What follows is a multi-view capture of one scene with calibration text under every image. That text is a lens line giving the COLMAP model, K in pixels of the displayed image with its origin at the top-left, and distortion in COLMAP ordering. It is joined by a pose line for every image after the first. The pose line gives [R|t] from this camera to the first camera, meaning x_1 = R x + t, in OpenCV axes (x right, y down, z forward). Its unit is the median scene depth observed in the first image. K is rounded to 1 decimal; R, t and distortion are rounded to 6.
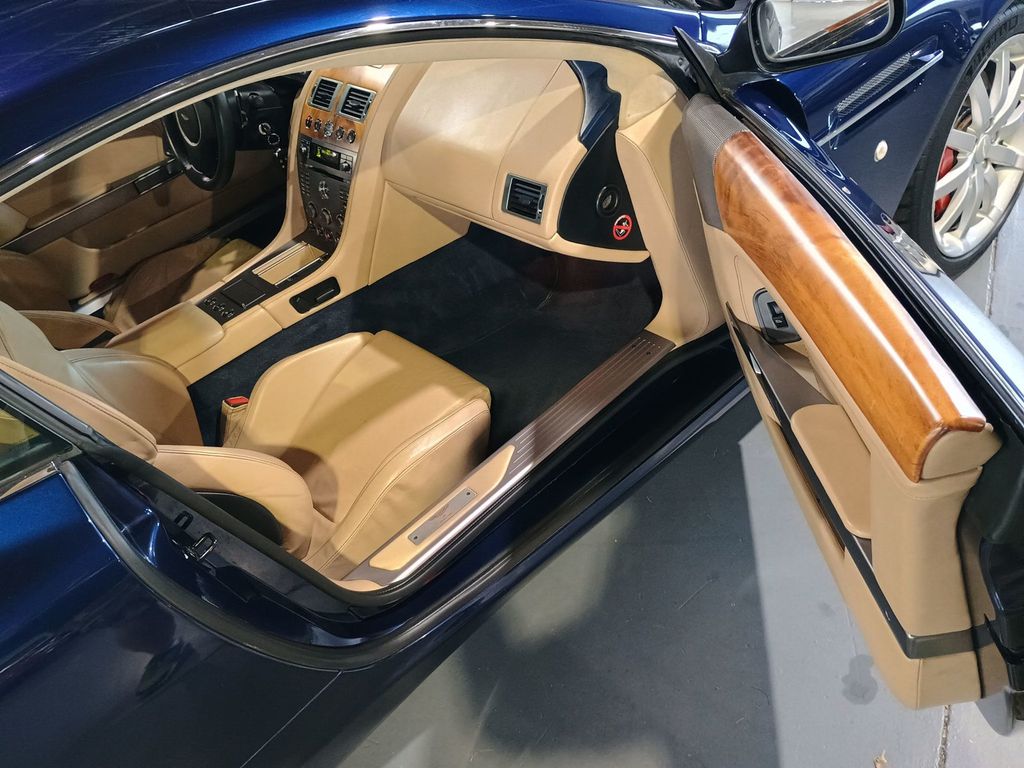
lens RADIAL K [[899.5, 0, 511.9], [0, 899.5, 382.4], [0, 0, 1]] dist [0.059758, -0.077911]
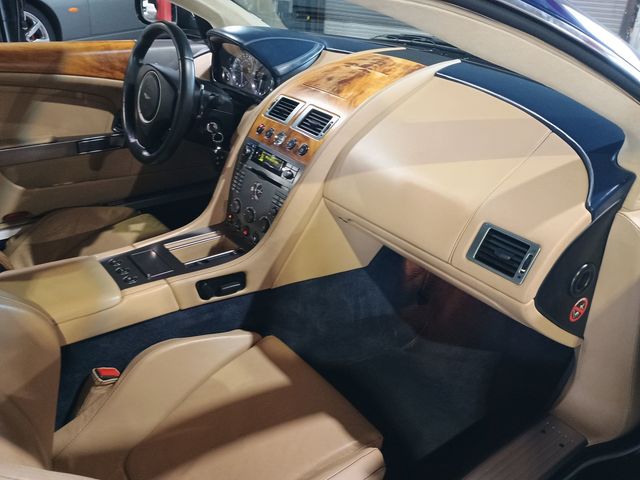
lens RADIAL K [[562.2, 0, 317.9], [0, 562.2, 239.3], [0, 0, 1]] dist [0.059758, -0.077911]
pose [[0.960410, 0.274528, 0.047397, -0.154398], [-0.258050, 0.940748, -0.220007, -0.033917], [-0.104987, 0.199066, 0.974346, 0.364191]]
